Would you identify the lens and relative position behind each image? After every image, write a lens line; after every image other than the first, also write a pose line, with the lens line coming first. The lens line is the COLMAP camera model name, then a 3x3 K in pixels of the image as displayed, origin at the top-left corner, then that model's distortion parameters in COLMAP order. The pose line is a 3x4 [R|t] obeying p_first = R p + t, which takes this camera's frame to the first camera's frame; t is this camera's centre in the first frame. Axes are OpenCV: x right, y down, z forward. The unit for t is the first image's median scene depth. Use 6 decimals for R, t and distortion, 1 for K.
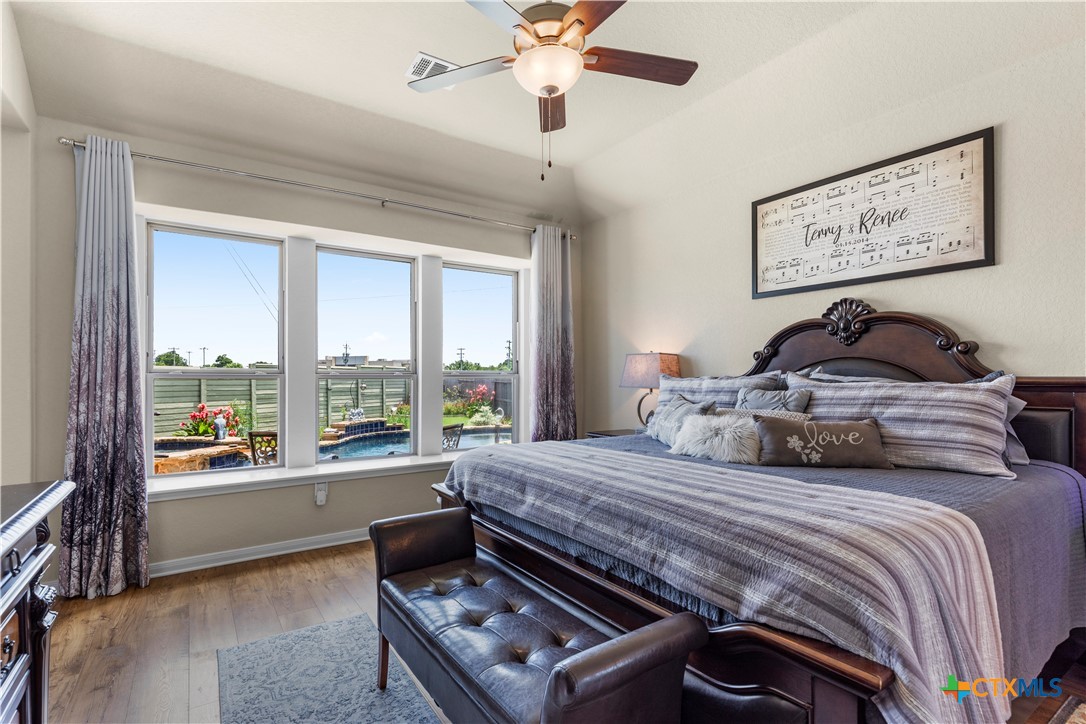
lens RADIAL K [[522.3, 0, 539.3], [0, 522.3, 368.4], [0, 0, 1]] dist [-0.000943, -0.000218]
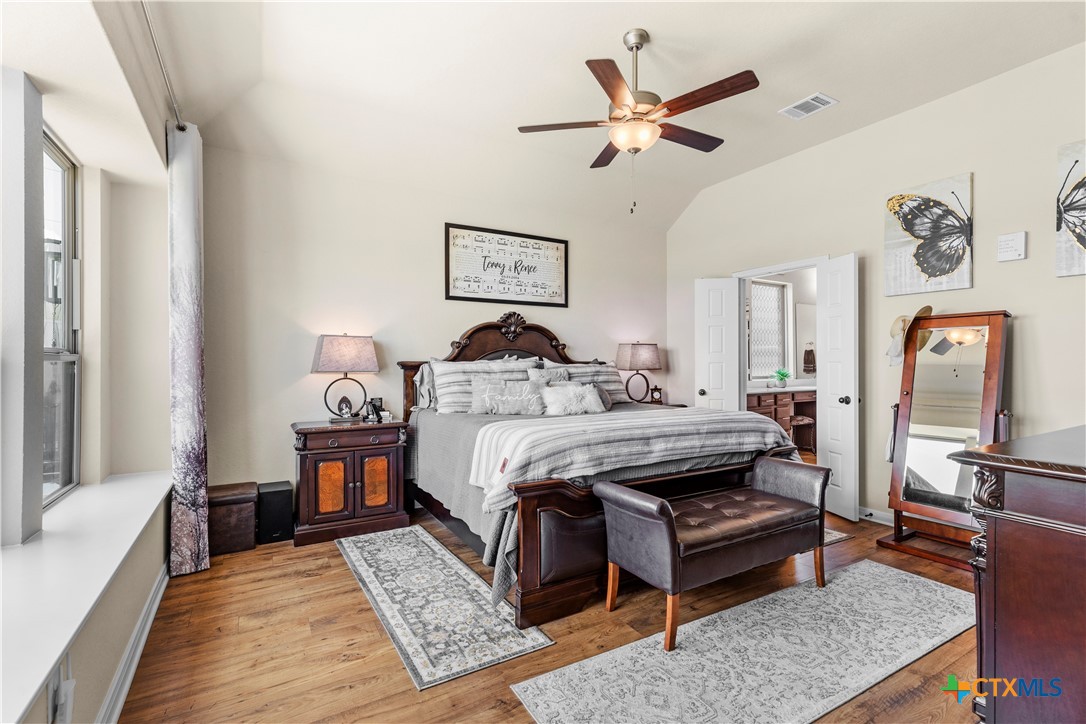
lens RADIAL K [[490.2, 0, 539.9], [0, 490.2, 361.4], [0, 0, 1]] dist [-0.003139, -0.000528]
pose [[0.056416, 0.006919, 0.998383, -0.900127], [-0.014058, 0.999882, -0.006135, 0.023942], [-0.998308, -0.013689, 0.056506, 0.835825]]
